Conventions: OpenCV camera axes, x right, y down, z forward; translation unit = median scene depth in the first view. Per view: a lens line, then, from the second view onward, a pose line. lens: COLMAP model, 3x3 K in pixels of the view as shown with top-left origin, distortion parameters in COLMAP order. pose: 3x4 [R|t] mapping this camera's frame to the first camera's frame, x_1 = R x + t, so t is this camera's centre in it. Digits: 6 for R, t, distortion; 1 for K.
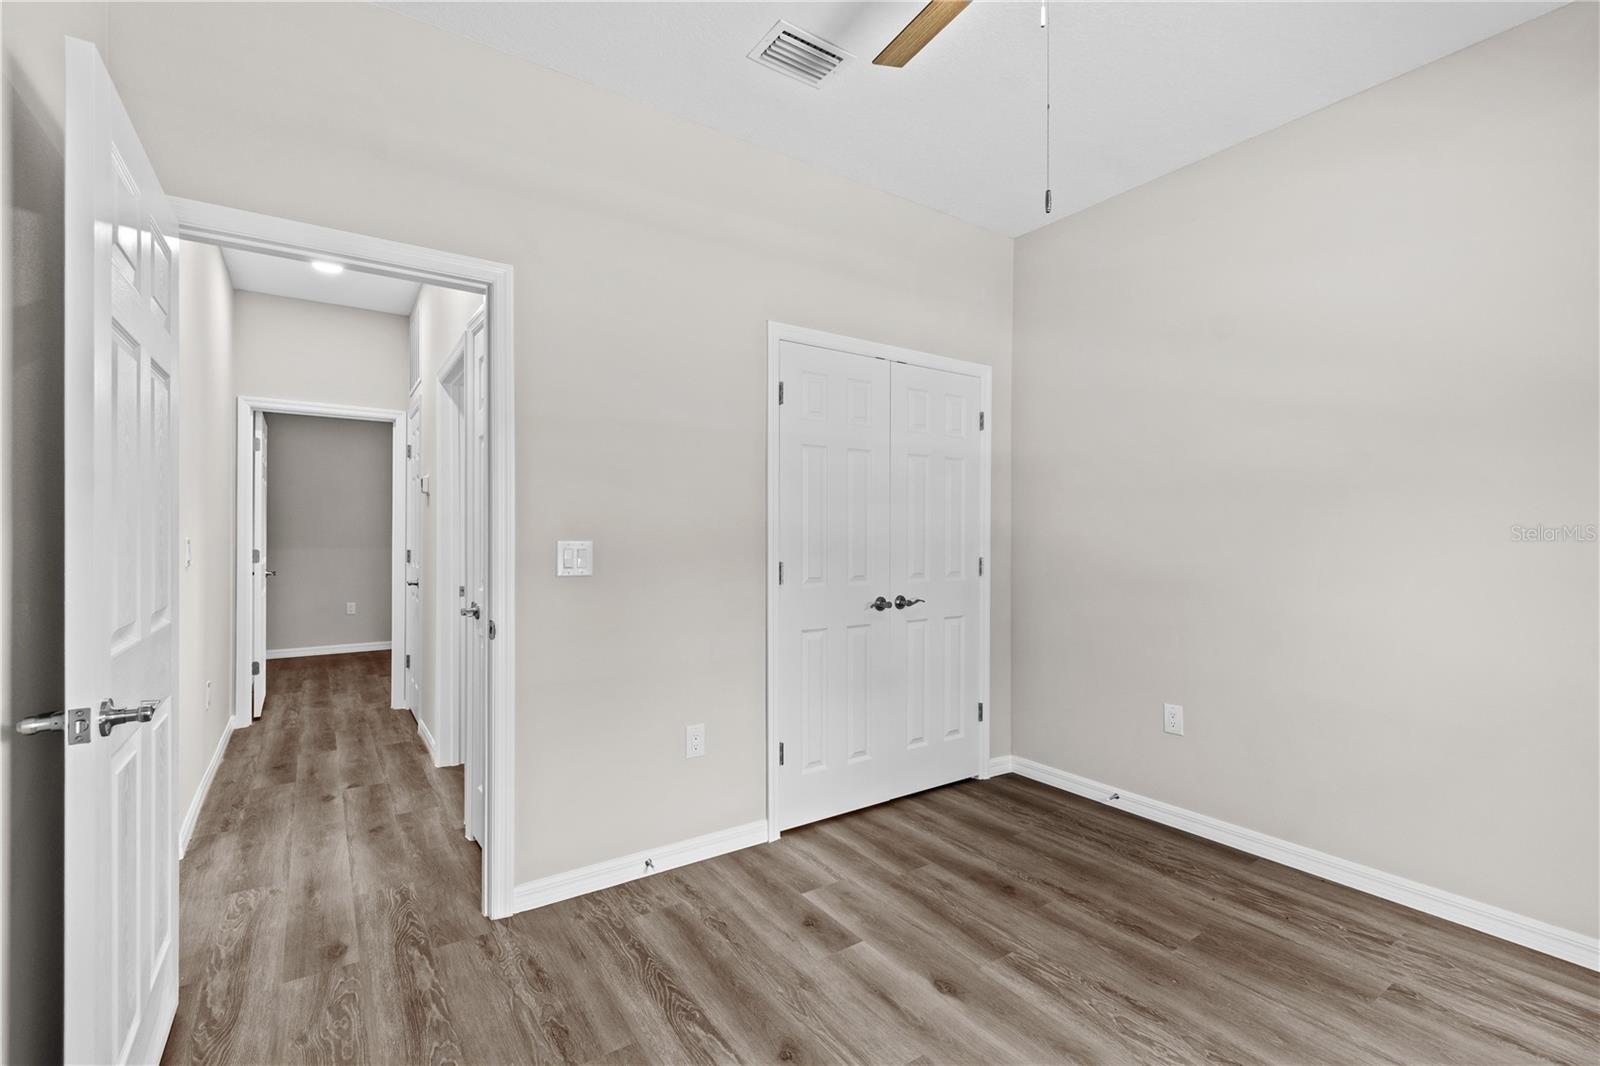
lens RADIAL K [[699.1, 0, 792.1], [0, 699.1, 539.7], [0, 0, 1]] dist [0.000170, -0.000239]
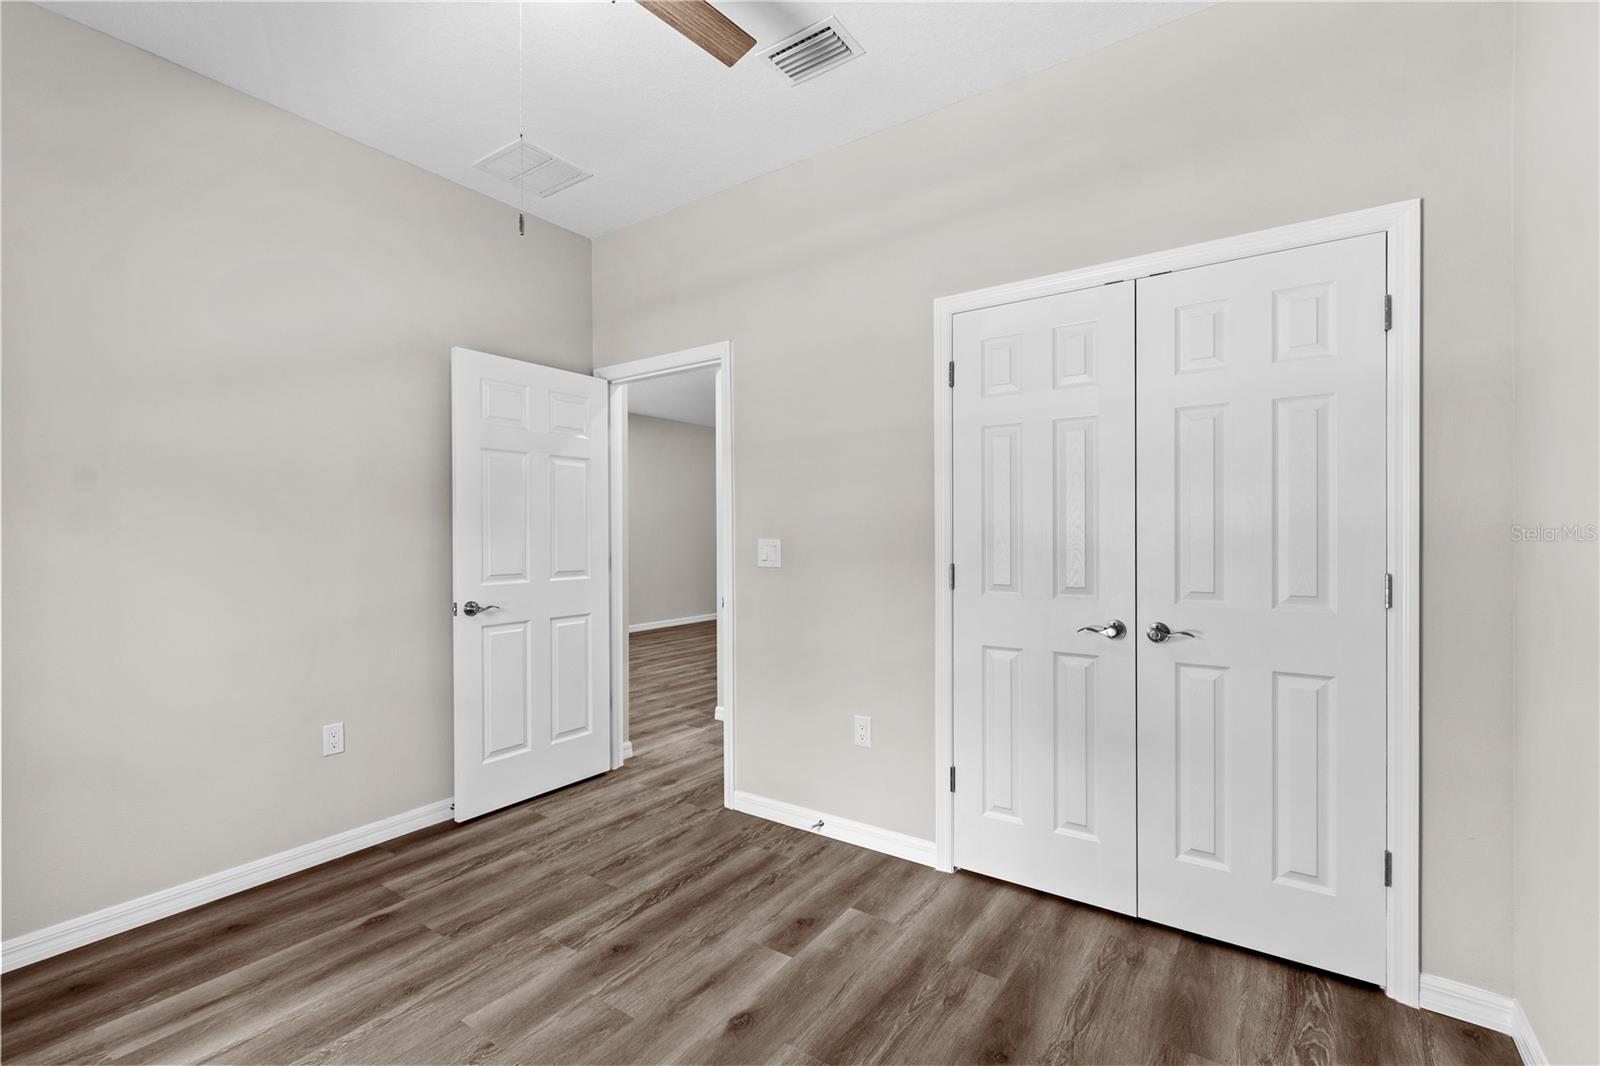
lens RADIAL K [[701.3, 0, 790.3], [0, 701.3, 534.5], [0, 0, 1]] dist [0.000299, -0.000686]
pose [[0.353862, -0.001433, -0.935297, 0.921262], [-0.000288, 0.999999, -0.001641, -0.004631], [0.935298, 0.000850, 0.353861, 0.604317]]
